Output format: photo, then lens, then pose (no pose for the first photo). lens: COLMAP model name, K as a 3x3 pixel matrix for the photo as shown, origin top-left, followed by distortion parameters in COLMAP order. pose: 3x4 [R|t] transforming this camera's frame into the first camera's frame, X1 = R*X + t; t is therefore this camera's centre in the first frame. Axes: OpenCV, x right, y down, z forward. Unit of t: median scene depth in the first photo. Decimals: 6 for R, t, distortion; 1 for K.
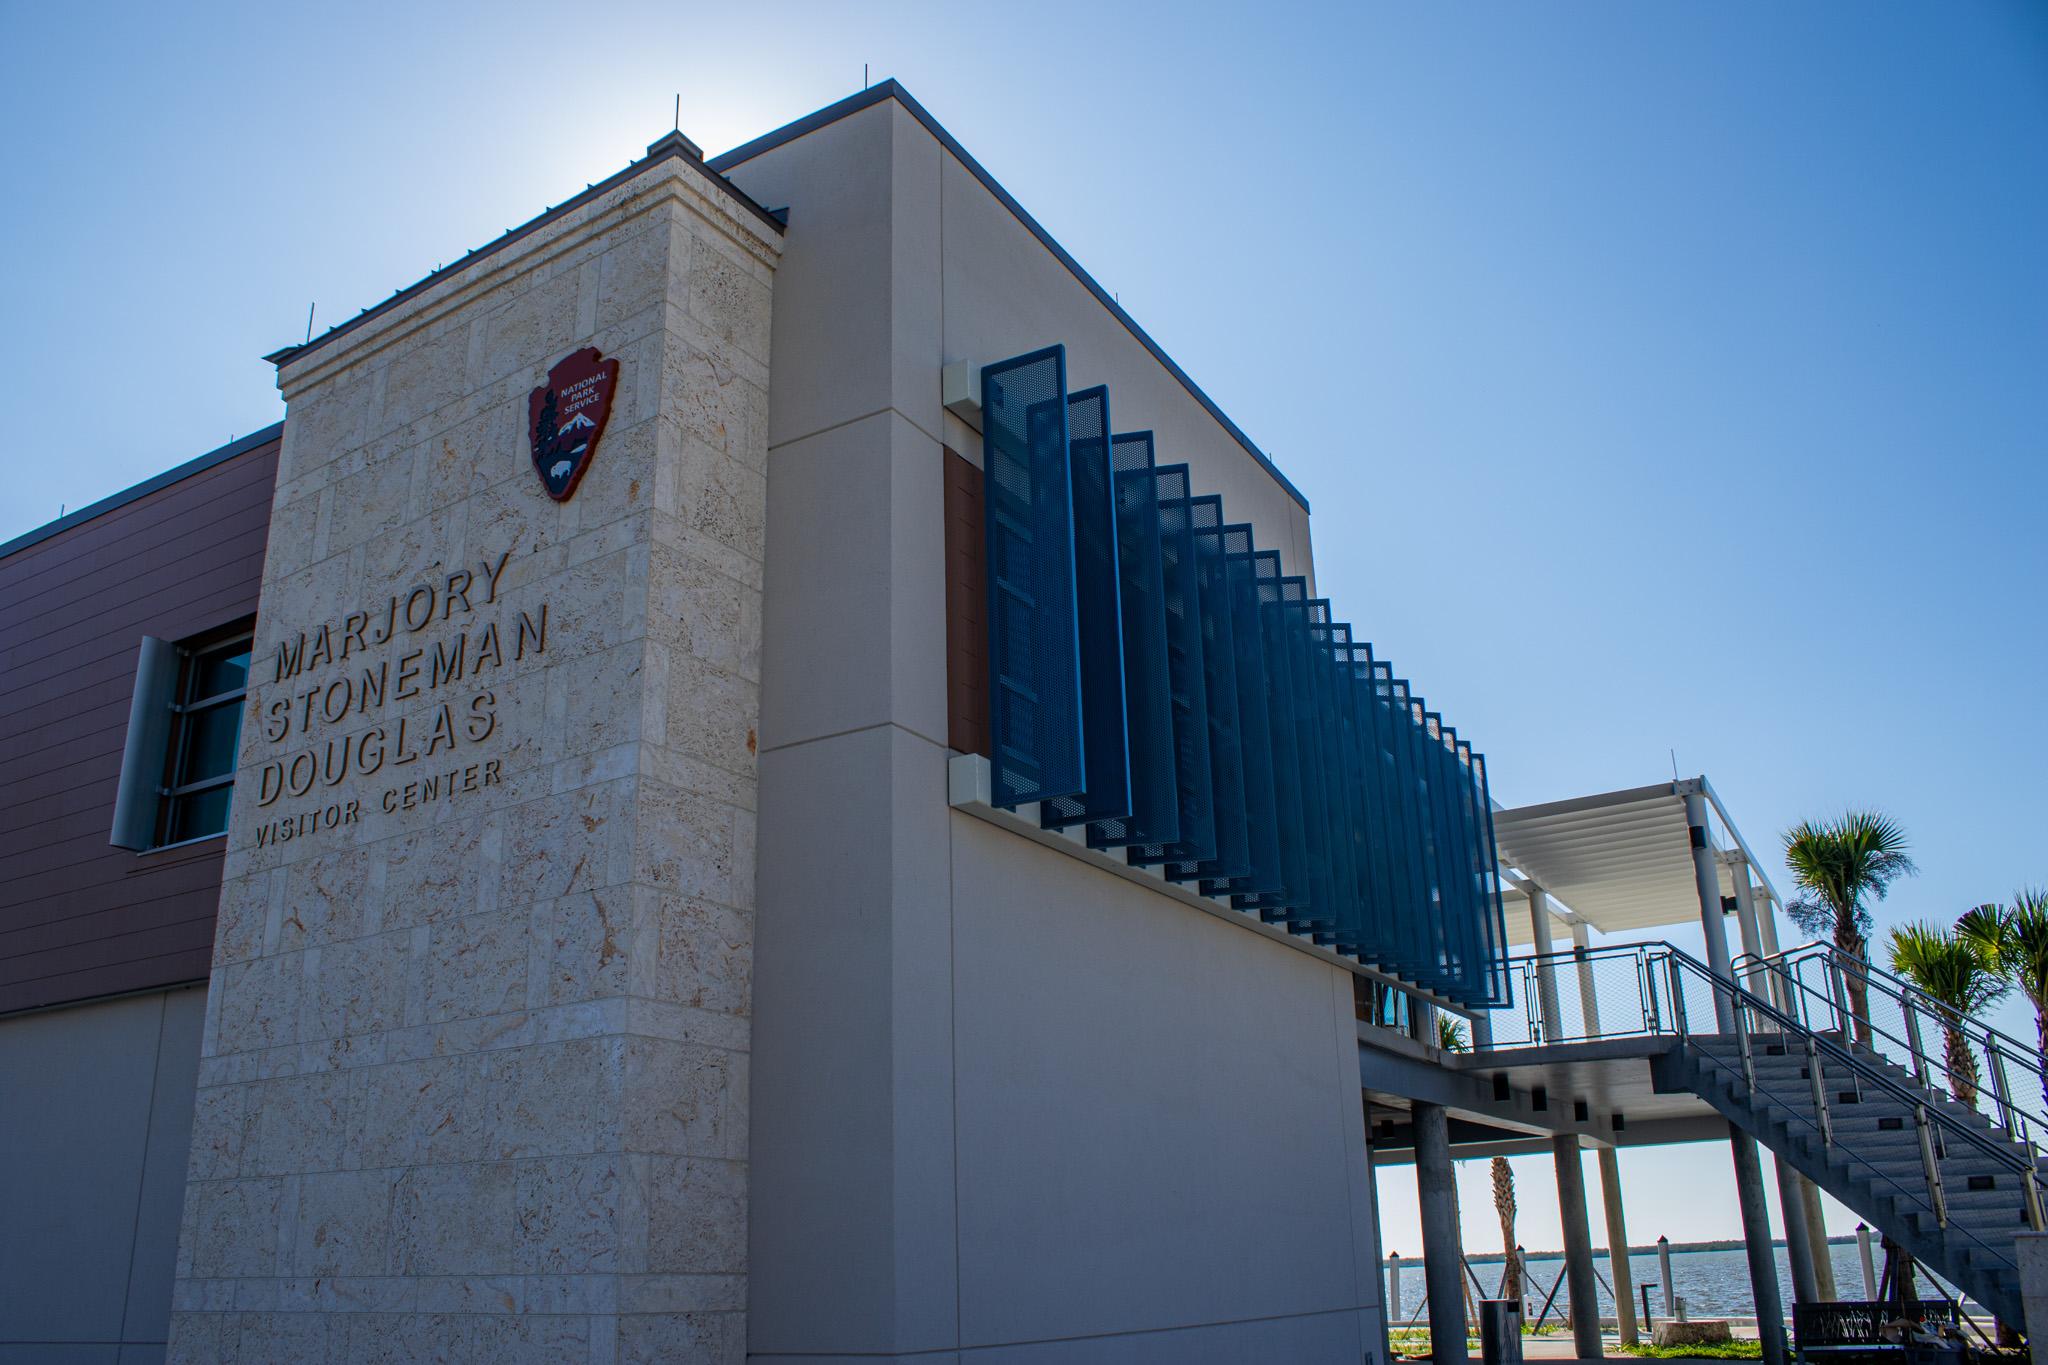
lens RADIAL K [[1660.2, 0, 1024.0], [0, 1660.2, 682.5], [0, 0, 1]] dist [-0.149442, 0.142425]
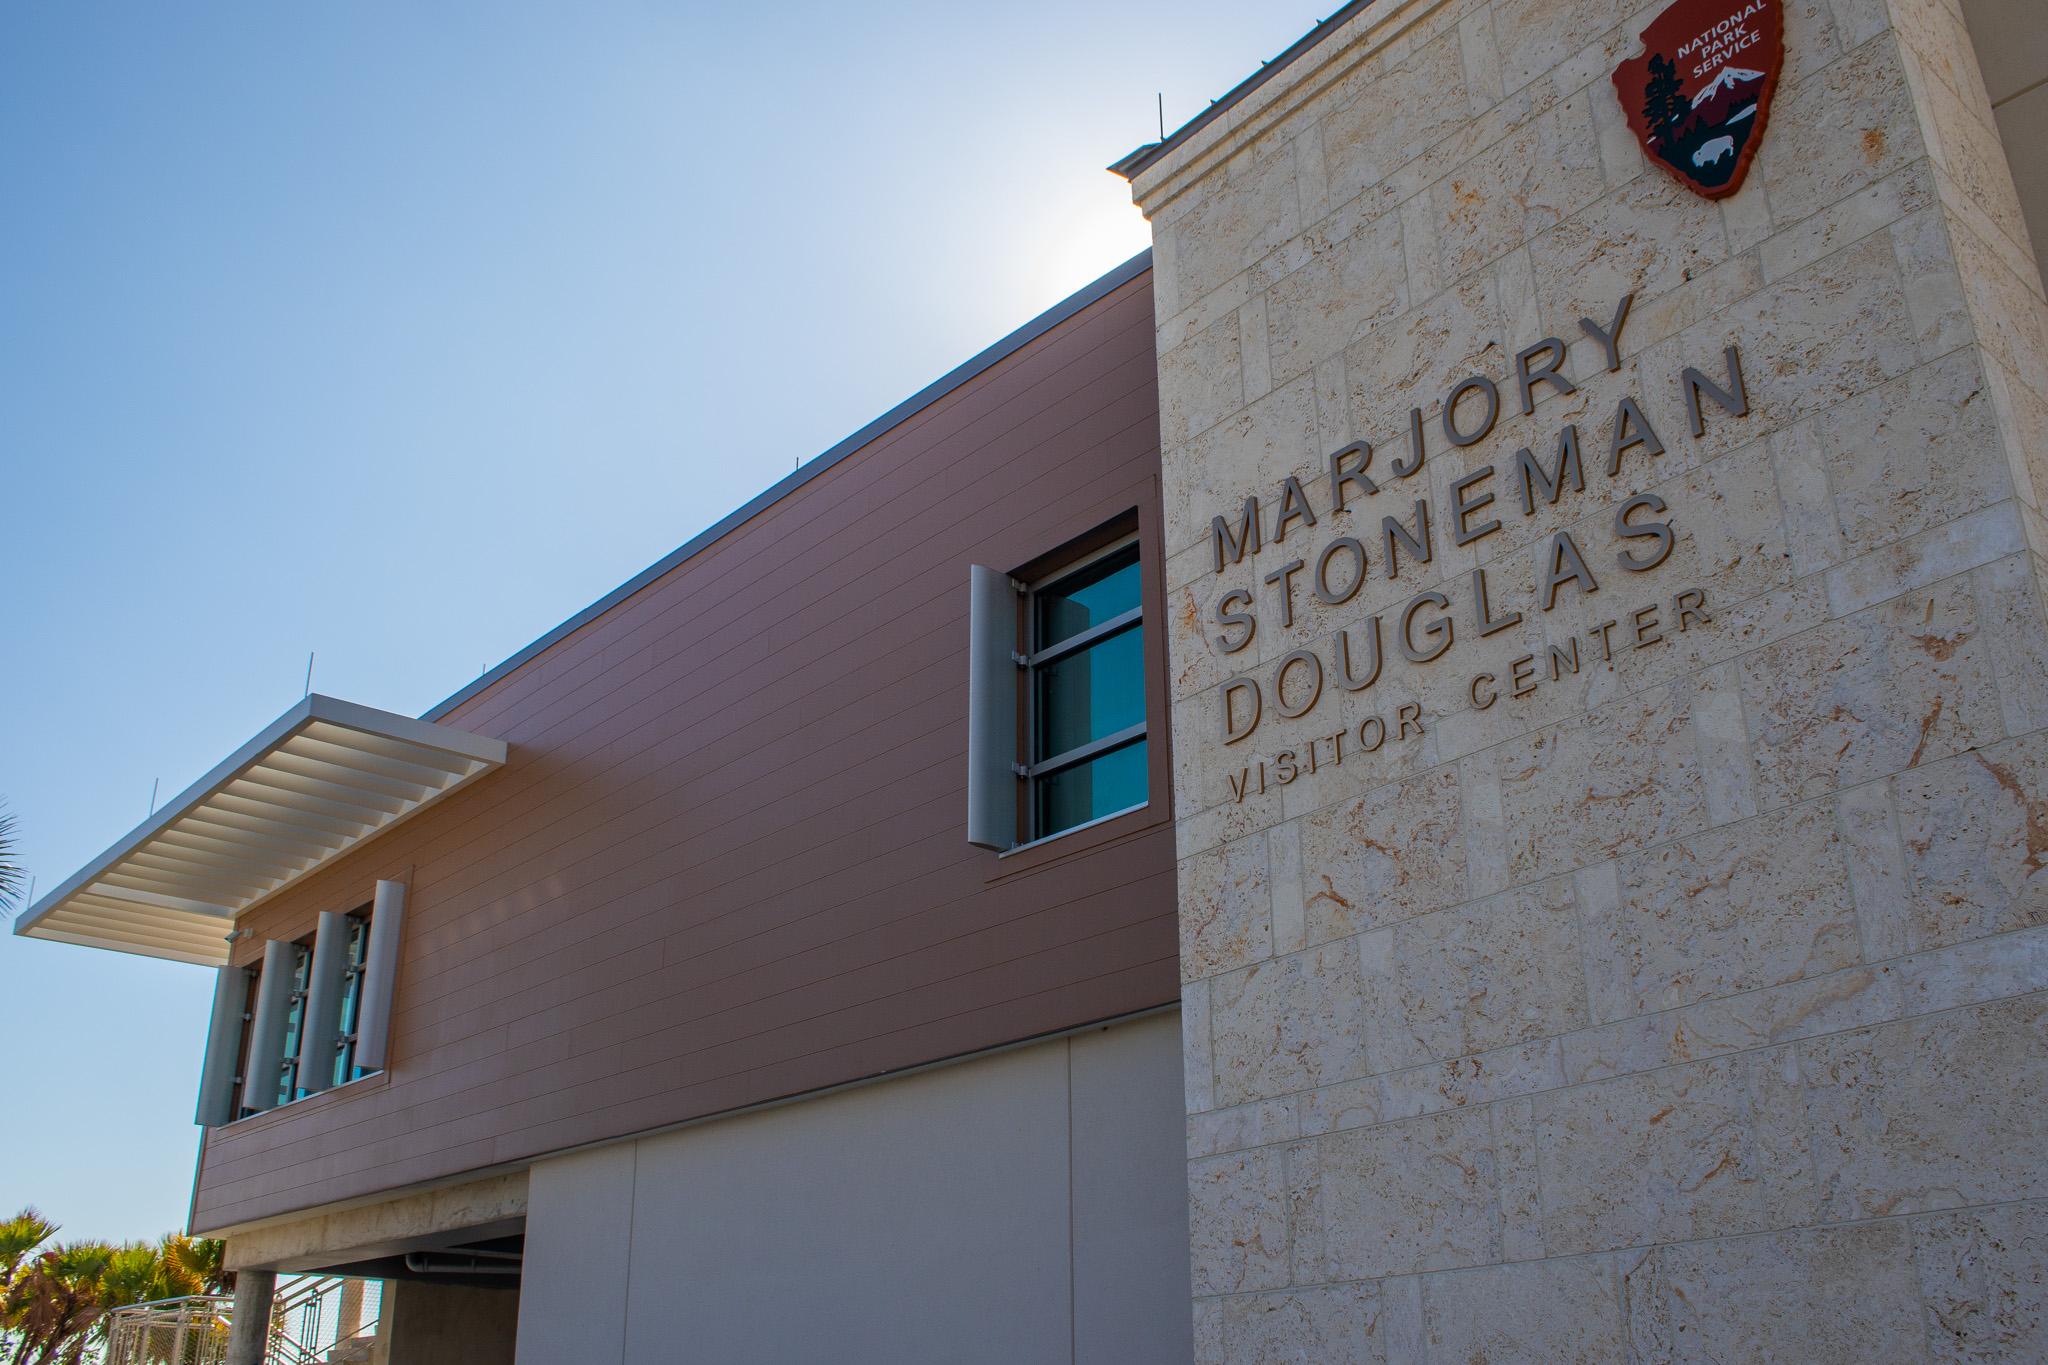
lens RADIAL K [[1795.3, 0, 1024.0], [0, 1795.3, 682.5], [0, 0, 1]] dist [-0.147791, 0.122533]
pose [[0.956432, -0.099427, -0.274503, -0.369797], [0.082199, 0.993895, -0.073595, 0.106636], [0.280145, 0.047825, 0.958766, 0.264474]]
